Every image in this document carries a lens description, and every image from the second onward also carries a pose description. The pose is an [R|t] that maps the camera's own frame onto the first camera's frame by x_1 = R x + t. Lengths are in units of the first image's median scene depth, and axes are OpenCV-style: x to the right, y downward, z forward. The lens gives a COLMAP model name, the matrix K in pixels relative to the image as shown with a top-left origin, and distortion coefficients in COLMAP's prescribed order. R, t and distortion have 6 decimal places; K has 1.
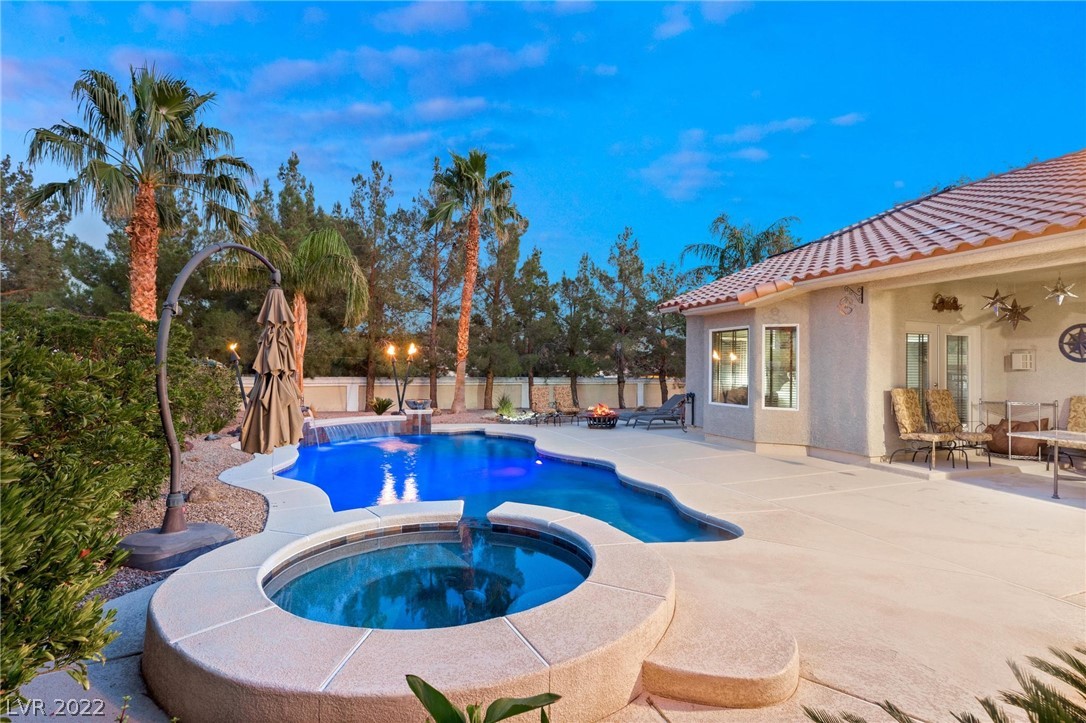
lens RADIAL K [[544.6, 0, 543.8], [0, 544.6, 356.8], [0, 0, 1]] dist [-0.010861, 0.001202]
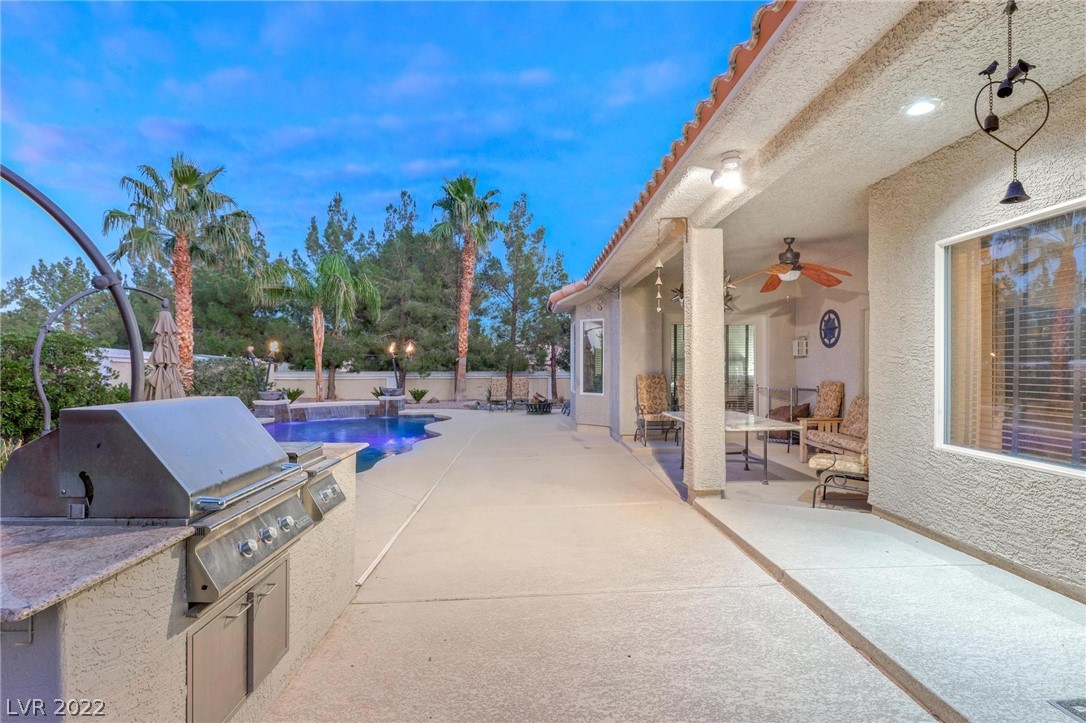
lens RADIAL K [[543.2, 0, 543.0], [0, 543.2, 361.5], [0, 0, 1]] dist [0.000144, 0.000205]
pose [[0.954608, -0.011868, -0.297628, 0.721500], [0.015788, 0.999817, 0.010773, 0.014816], [0.297446, -0.014983, 0.954621, -0.122597]]
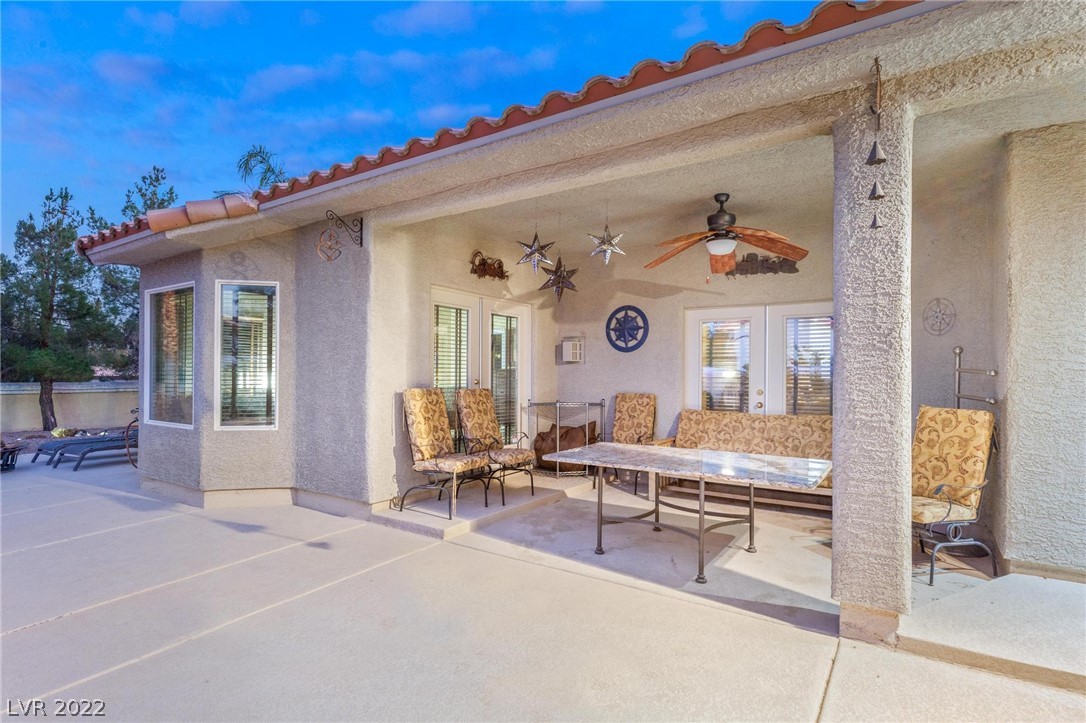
lens RADIAL K [[543.2, 0, 543.0], [0, 543.2, 361.5], [0, 0, 1]] dist [0.000144, 0.000205]
pose [[0.799933, 0.007675, 0.600040, 0.362651], [-0.008476, 0.999963, -0.001490, 0.024787], [-0.600030, -0.003894, 0.799968, 0.375912]]
